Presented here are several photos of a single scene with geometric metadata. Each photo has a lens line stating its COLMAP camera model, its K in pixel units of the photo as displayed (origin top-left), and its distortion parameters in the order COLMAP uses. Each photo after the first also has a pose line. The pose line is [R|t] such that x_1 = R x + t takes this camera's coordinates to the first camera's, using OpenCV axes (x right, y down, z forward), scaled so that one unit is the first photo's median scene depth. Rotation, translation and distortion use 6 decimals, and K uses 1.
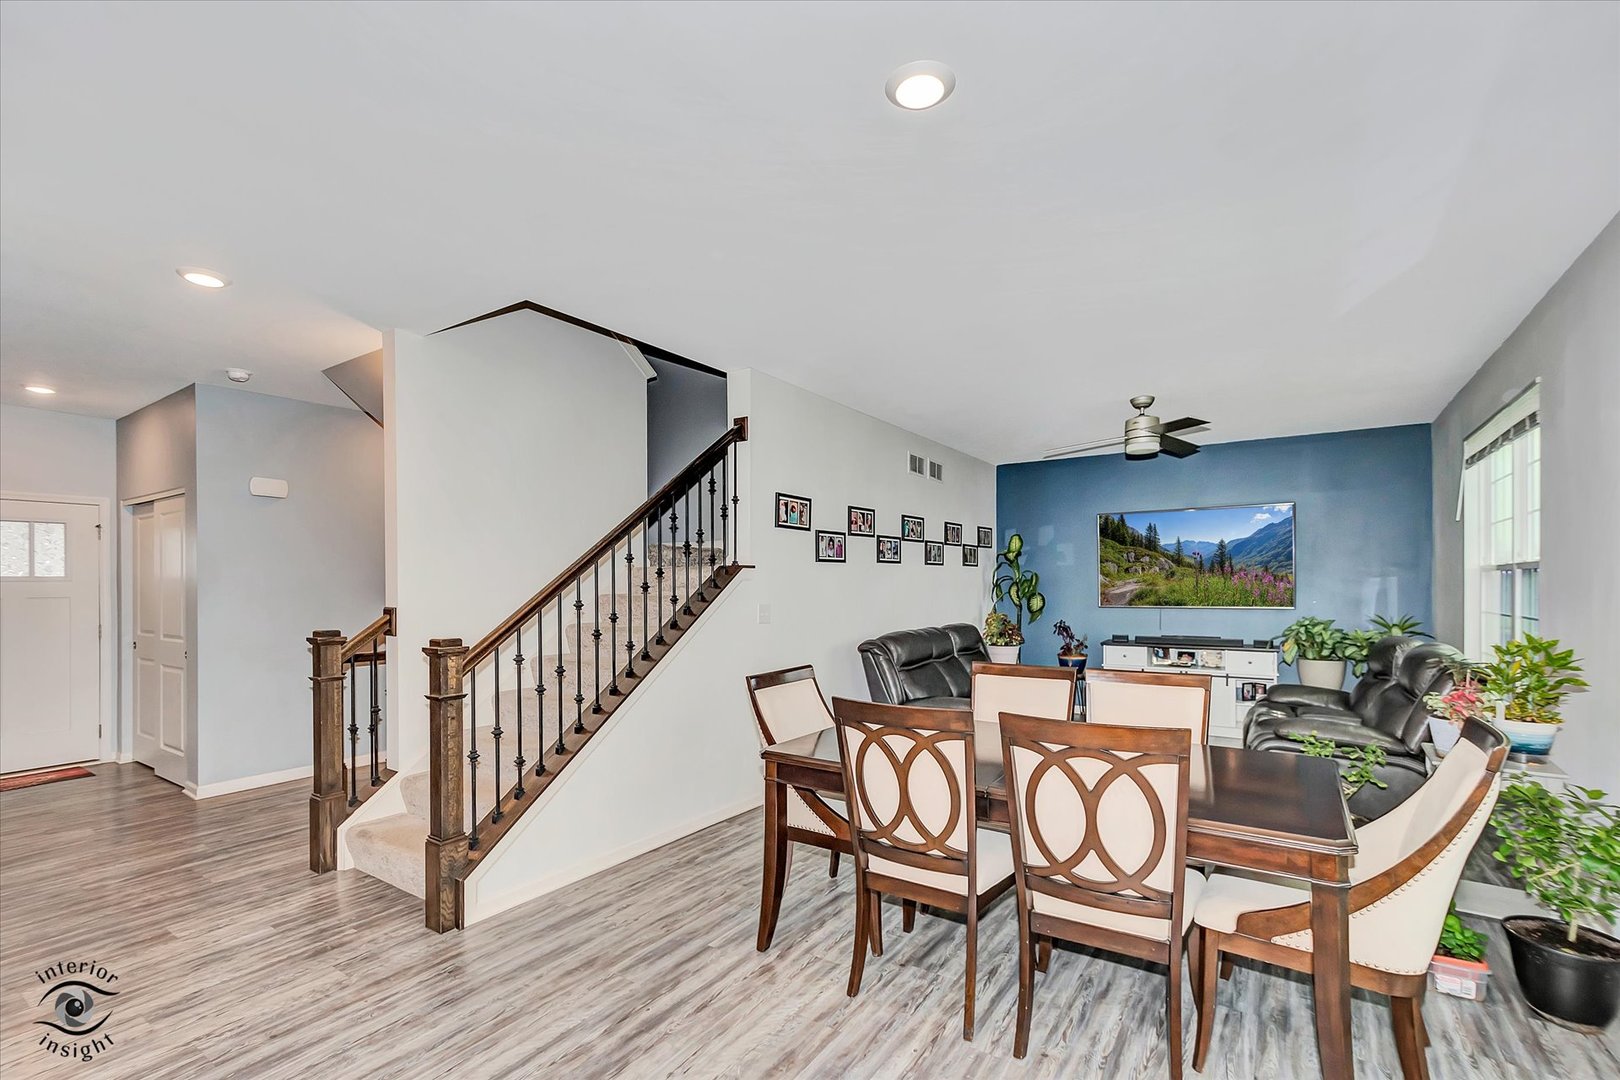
lens RADIAL K [[720.4, 0, 804.1], [0, 720.4, 590.9], [0, 0, 1]] dist [0.004826, -0.001481]
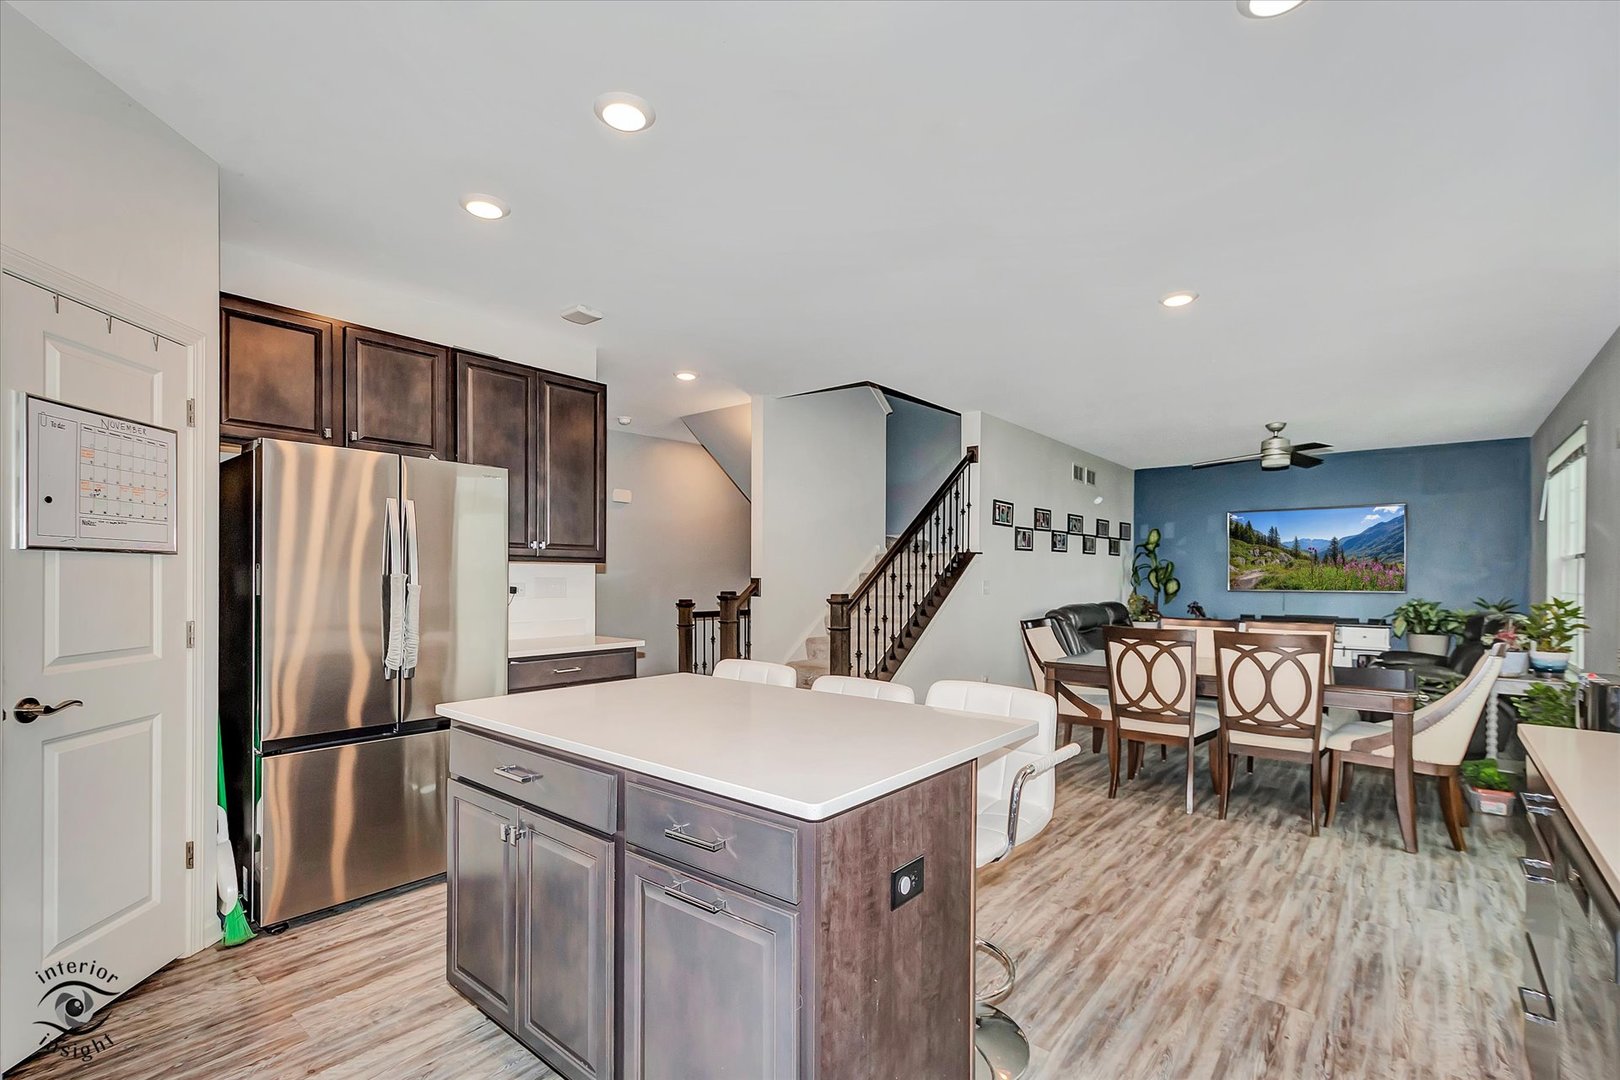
lens RADIAL K [[720.4, 0, 810.5], [0, 720.4, 585.0], [0, 0, 1]] dist [0.004826, -0.001481]
pose [[0.994551, 0.010211, -0.103751, -0.240032], [-0.009827, 0.999943, 0.004214, 0.024049], [0.103788, -0.003172, 0.994594, -0.398945]]
